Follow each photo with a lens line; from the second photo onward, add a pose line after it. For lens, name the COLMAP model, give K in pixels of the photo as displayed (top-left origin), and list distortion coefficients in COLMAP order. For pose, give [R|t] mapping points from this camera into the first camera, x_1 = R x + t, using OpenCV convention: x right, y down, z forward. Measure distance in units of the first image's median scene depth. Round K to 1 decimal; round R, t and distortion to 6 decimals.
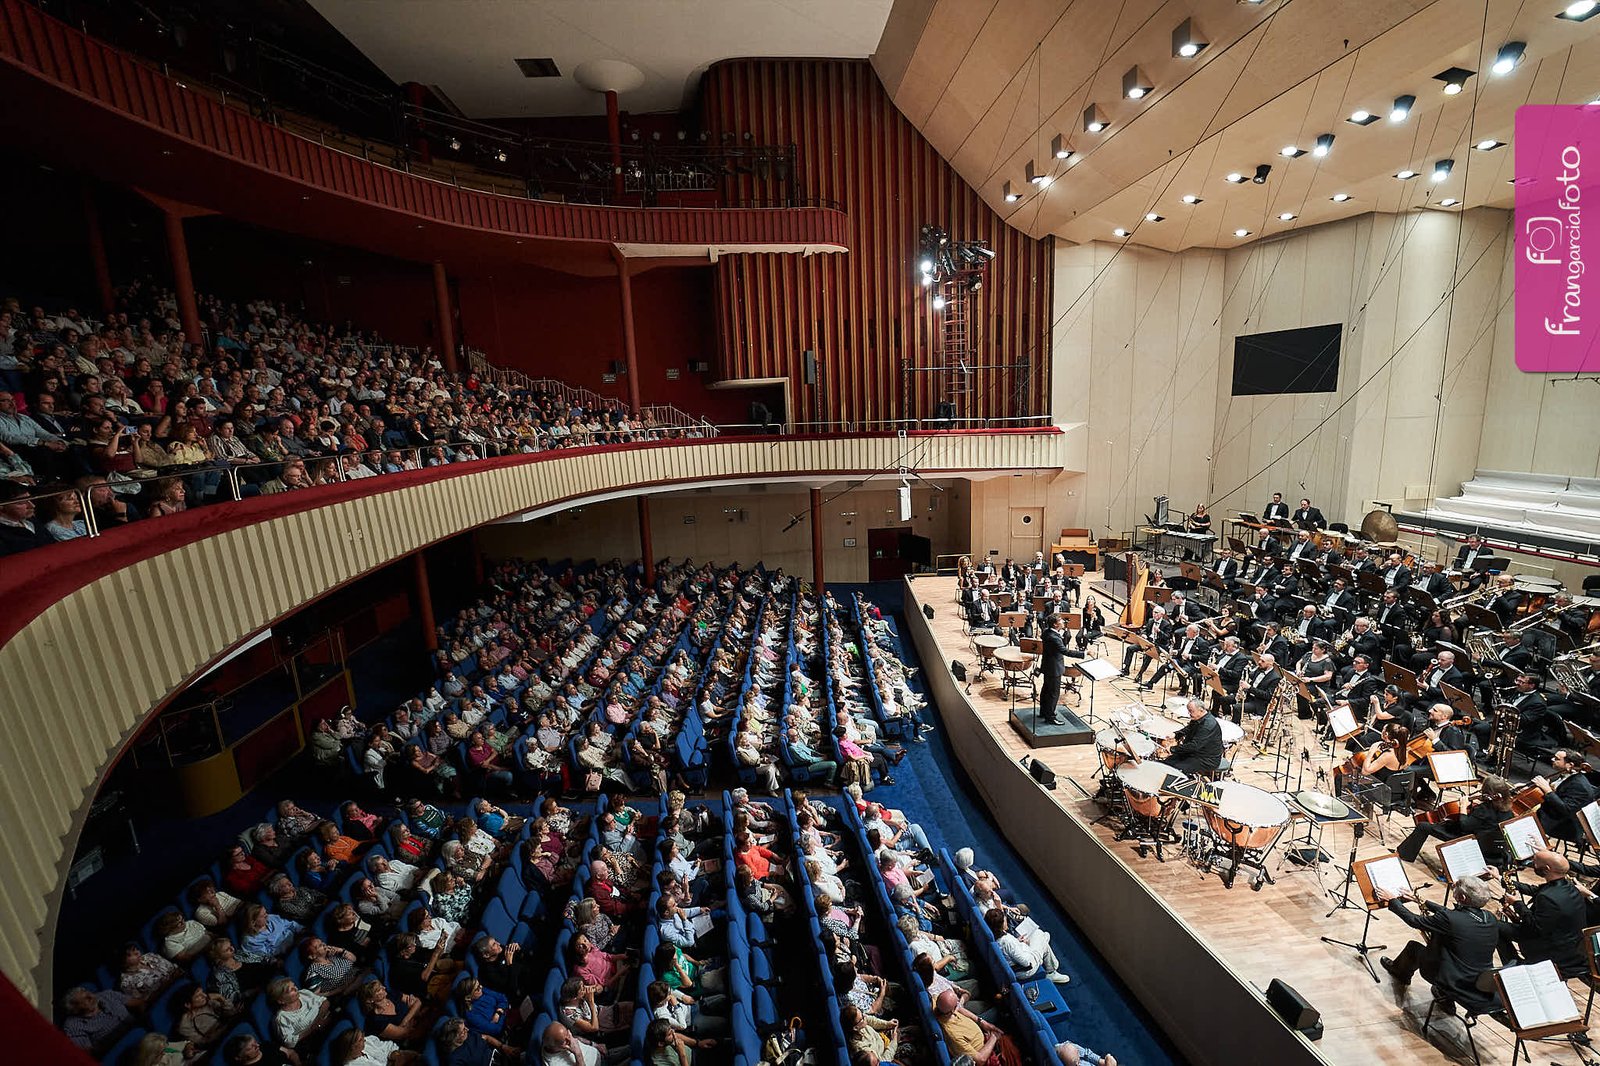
lens RADIAL K [[649.8, 0, 800.0], [0, 649.8, 533.0], [0, 0, 1]] dist [-0.011310, -0.000236]
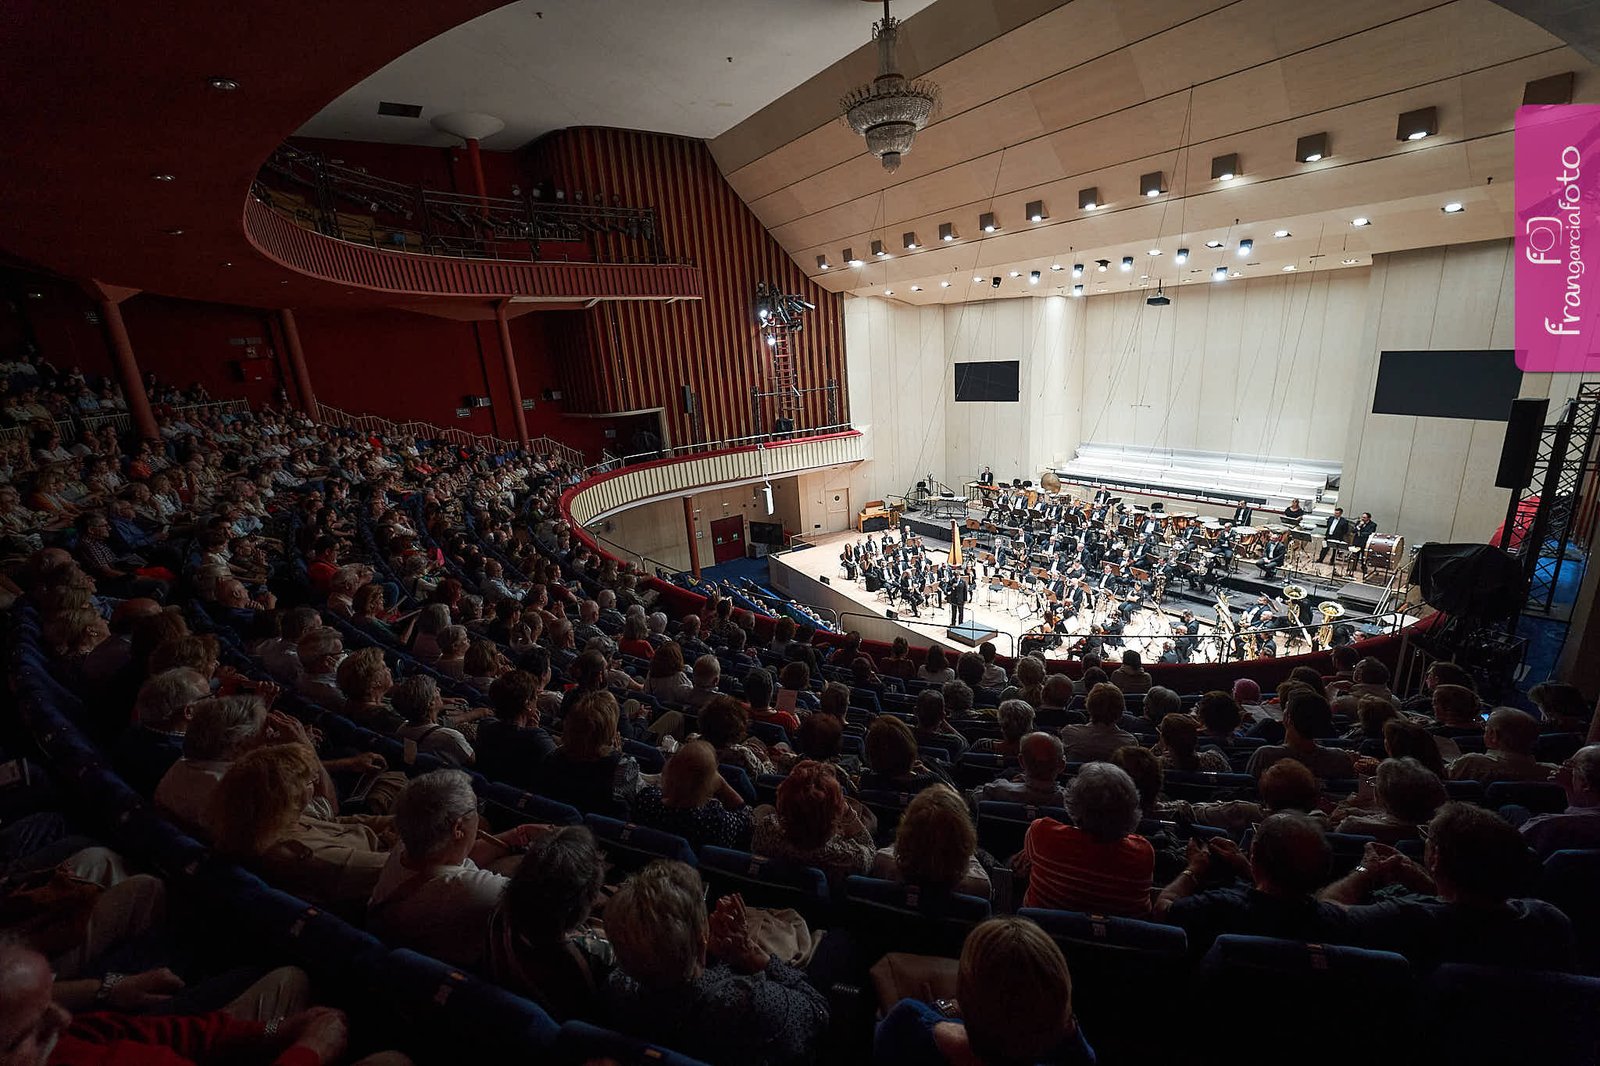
lens RADIAL K [[649.8, 0, 800.0], [0, 649.8, 533.0], [0, 0, 1]] dist [-0.011310, -0.000236]
pose [[0.854115, -0.163653, 0.493665, -0.440099], [0.132594, 0.986356, 0.097577, -0.103164], [-0.502898, -0.017885, 0.864161, -0.136996]]
